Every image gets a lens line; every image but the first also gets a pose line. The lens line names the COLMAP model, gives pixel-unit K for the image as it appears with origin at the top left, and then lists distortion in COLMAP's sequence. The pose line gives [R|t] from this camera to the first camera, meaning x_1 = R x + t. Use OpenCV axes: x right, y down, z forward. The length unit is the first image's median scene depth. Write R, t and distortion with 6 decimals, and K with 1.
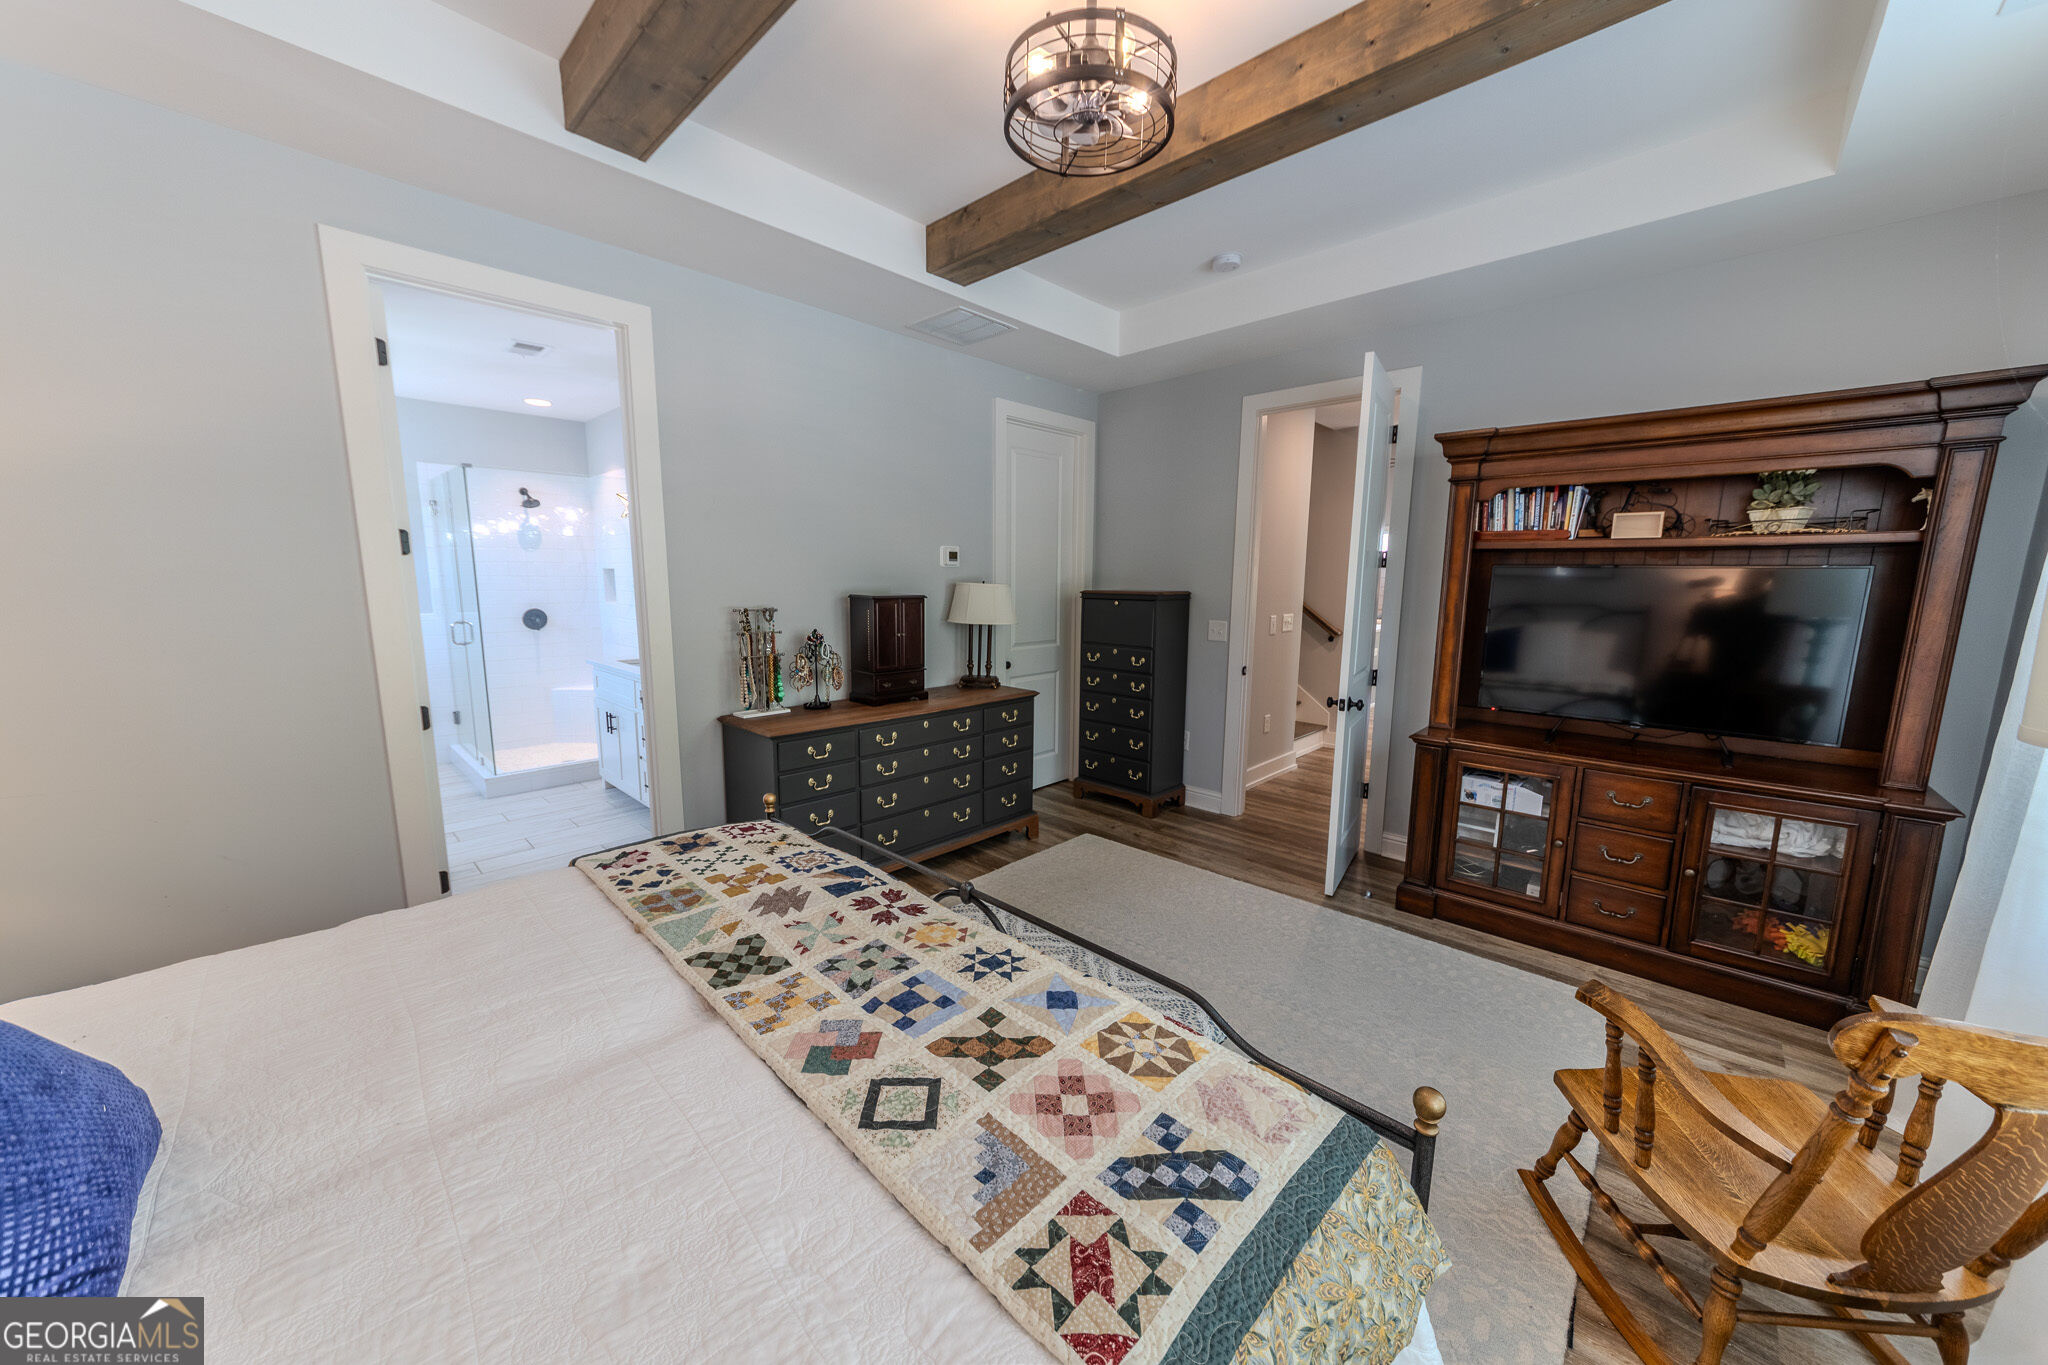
lens RADIAL K [[718.1, 0, 1016.9], [0, 718.1, 678.8], [0, 0, 1]] dist [0.002467, 0.000020]
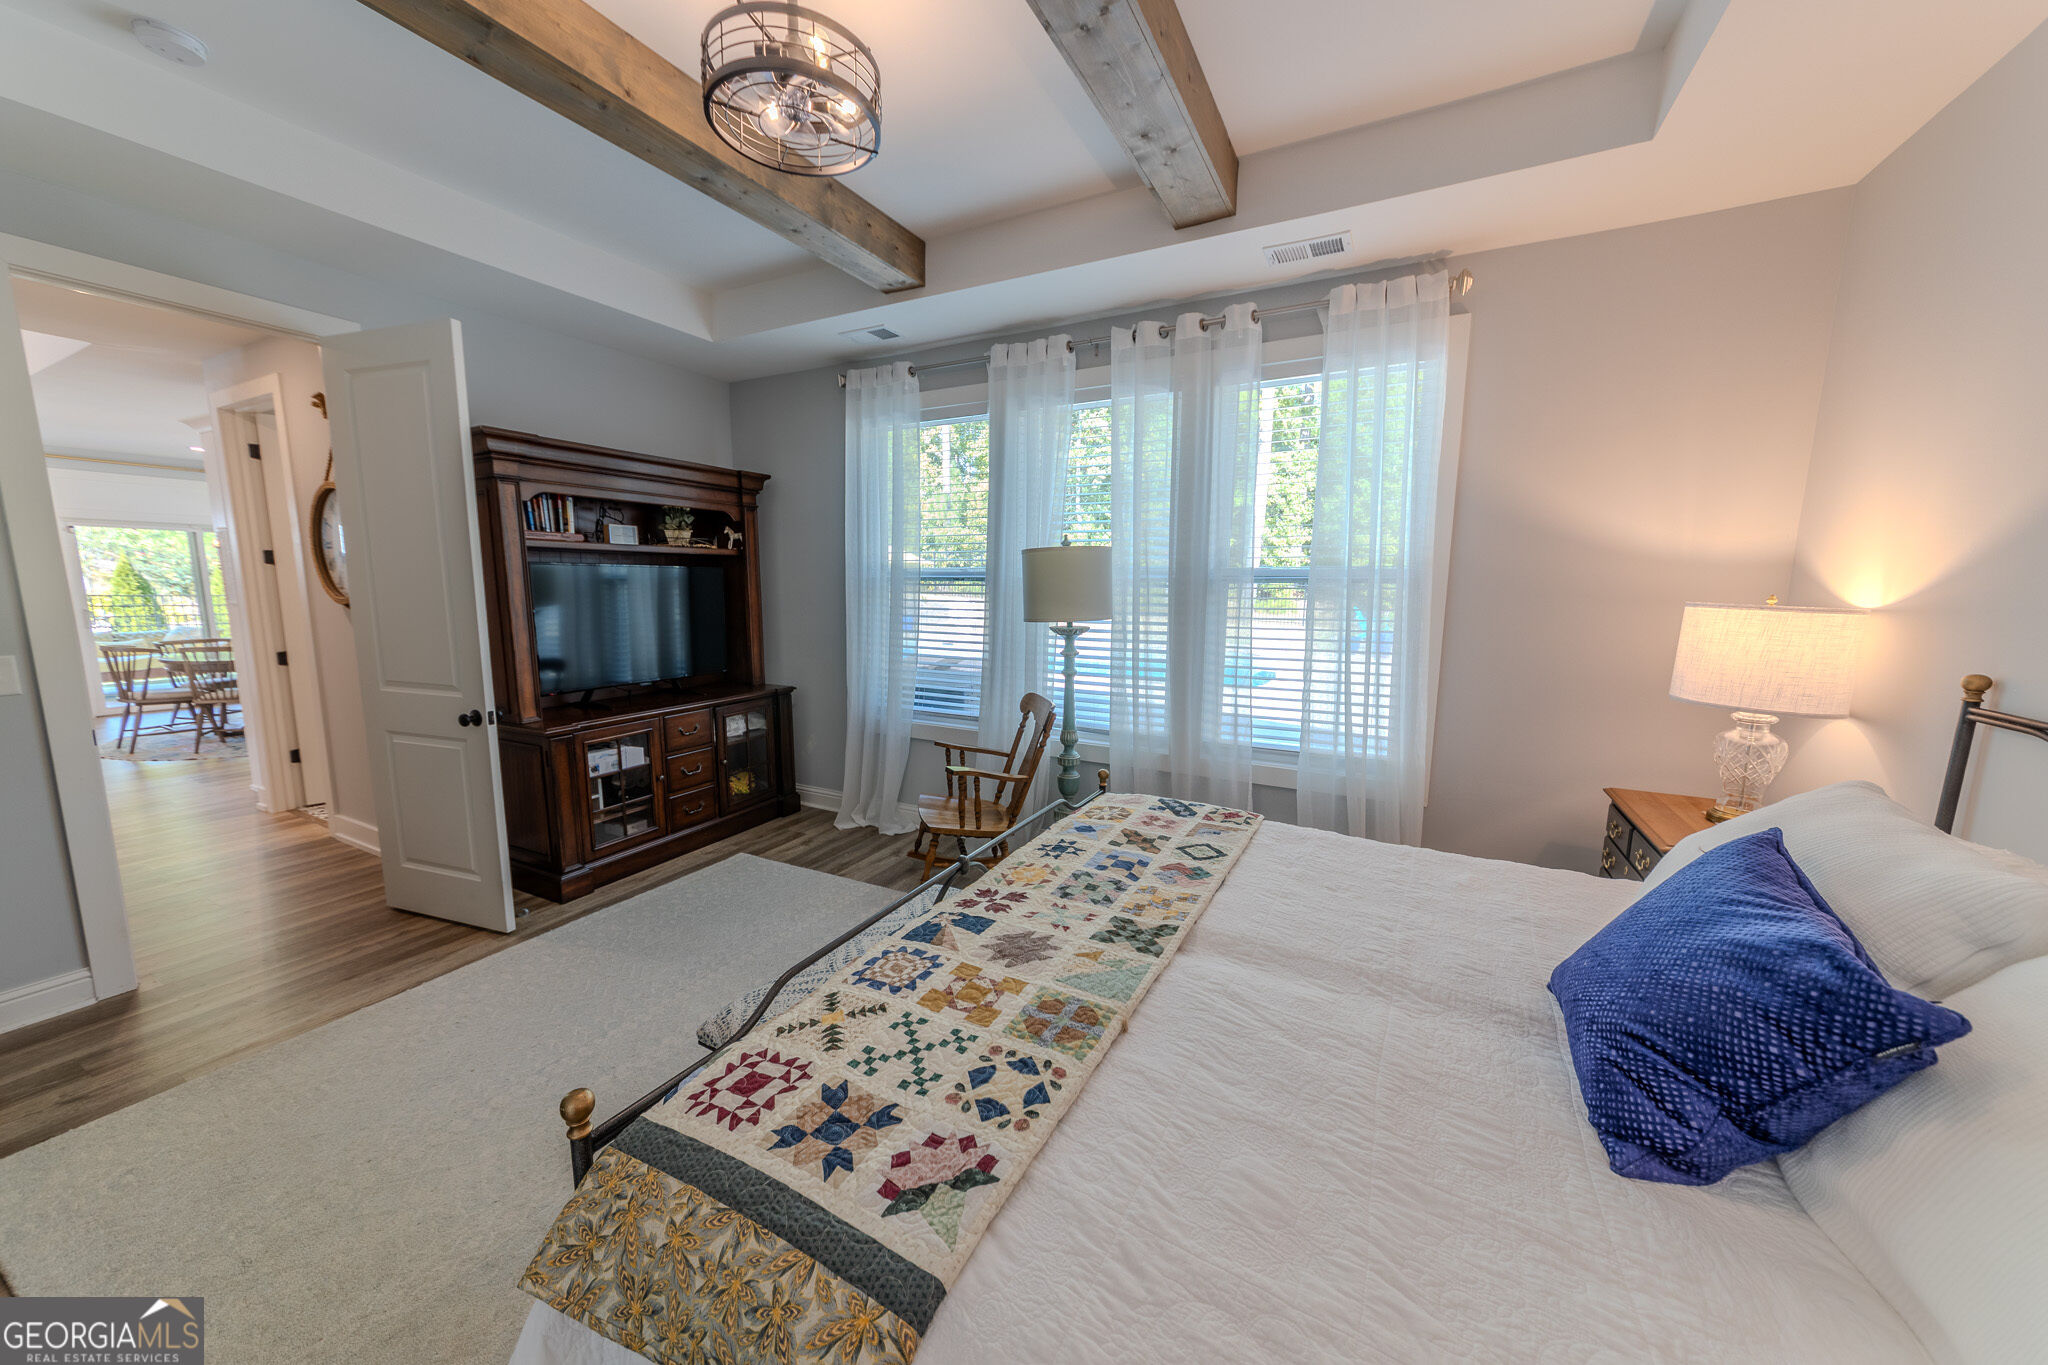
lens RADIAL K [[718.1, 0, 1026.2], [0, 718.1, 682.5], [0, 0, 1]] dist [0.002467, 0.000020]
pose [[-0.280945, -0.145987, 0.948555, -1.277216], [0.130790, 0.973318, 0.188536, -0.196007], [-0.950770, 0.177030, -0.254356, 1.327293]]
